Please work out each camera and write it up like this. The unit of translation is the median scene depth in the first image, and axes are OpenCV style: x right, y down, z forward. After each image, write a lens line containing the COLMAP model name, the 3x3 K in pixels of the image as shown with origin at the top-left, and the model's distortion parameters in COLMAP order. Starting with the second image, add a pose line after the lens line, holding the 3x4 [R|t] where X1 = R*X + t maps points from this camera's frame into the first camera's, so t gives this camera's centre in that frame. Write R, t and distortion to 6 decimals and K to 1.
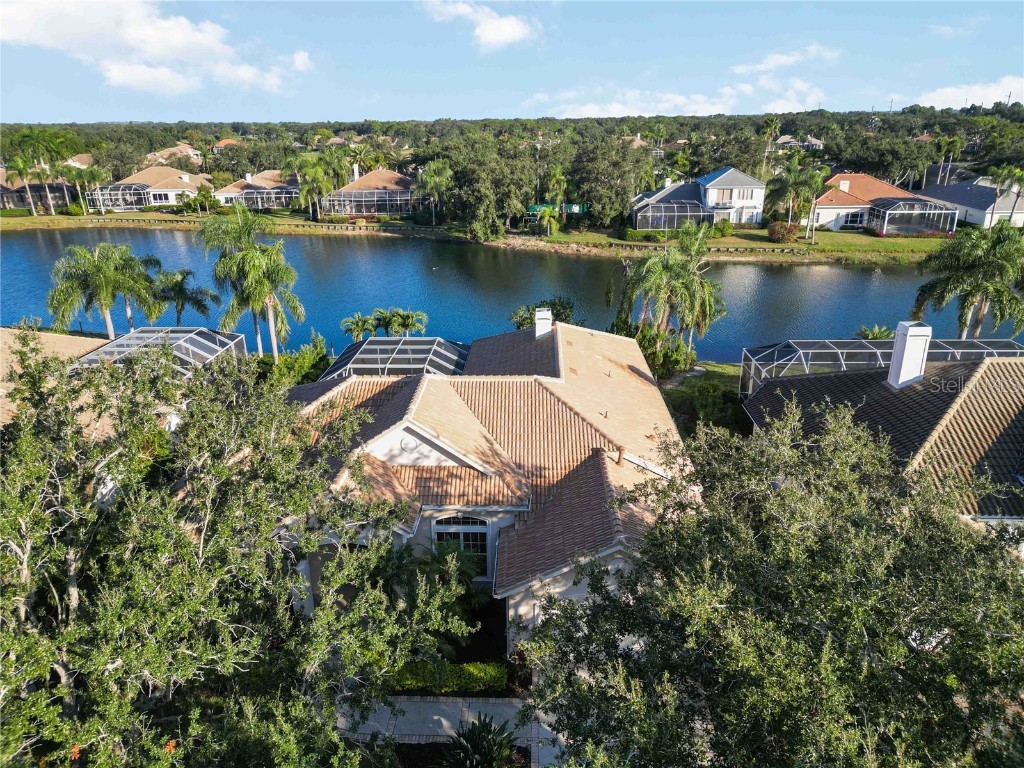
lens RADIAL K [[712.1, 0, 512.0], [0, 712.1, 384.0], [0, 0, 1]] dist [0.076970, -0.090711]
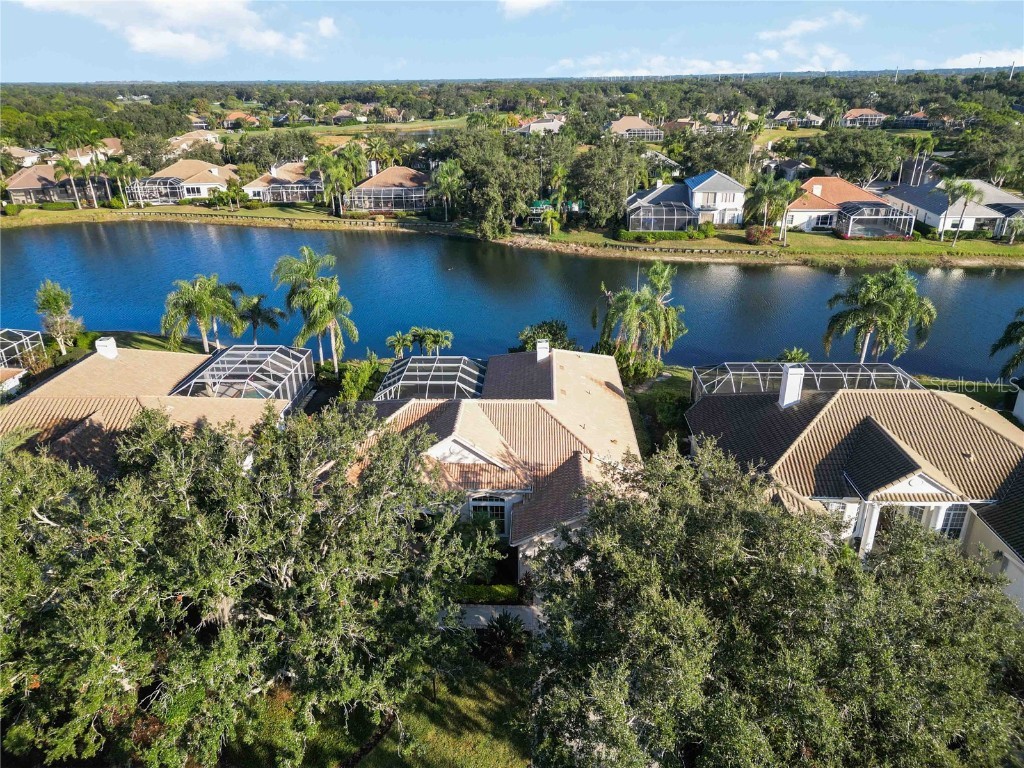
lens RADIAL K [[712.1, 0, 512.0], [0, 712.1, 384.0], [0, 0, 1]] dist [0.076970, -0.090711]
pose [[0.999987, 0.002327, -0.004621, -0.002974], [-0.002092, 0.998739, 0.050166, -0.031850], [0.004732, -0.050156, 0.998730, -0.126831]]
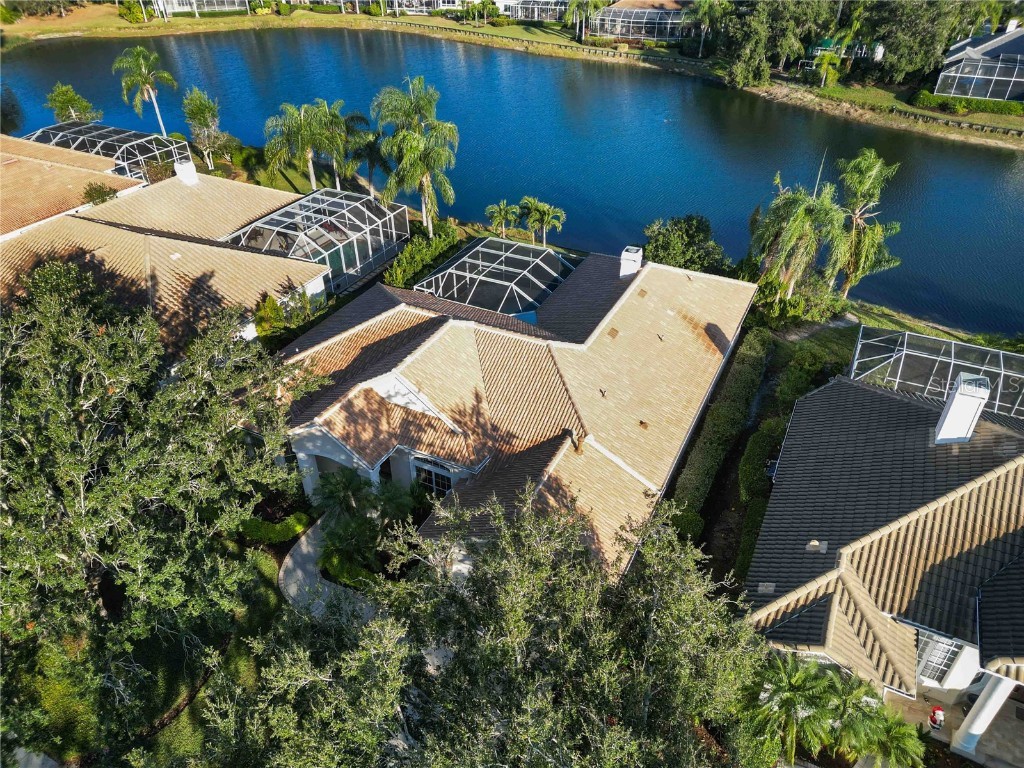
lens RADIAL K [[712.9, 0, 512.0], [0, 712.9, 384.0], [0, 0, 1]] dist [0.053115, -0.040207]
pose [[0.909695, 0.243347, -0.336506, 0.094532], [-0.147911, 0.947044, 0.285009, -0.065300], [0.388042, -0.209498, 0.897515, 0.006512]]
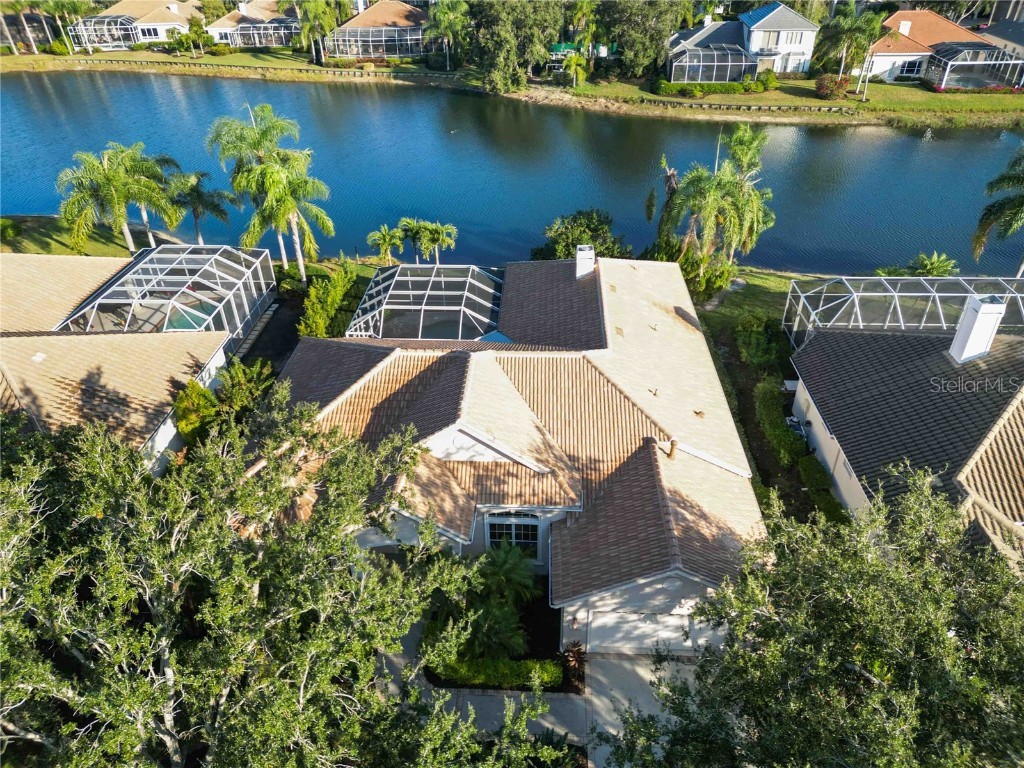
lens RADIAL K [[712.9, 0, 512.0], [0, 712.9, 384.0], [0, 0, 1]] dist [0.053115, -0.040207]
pose [[0.999880, 0.005809, -0.014334, -0.013823], [-0.002320, 0.972624, 0.232371, -0.052414], [0.015291, -0.232310, 0.972522, 0.011833]]
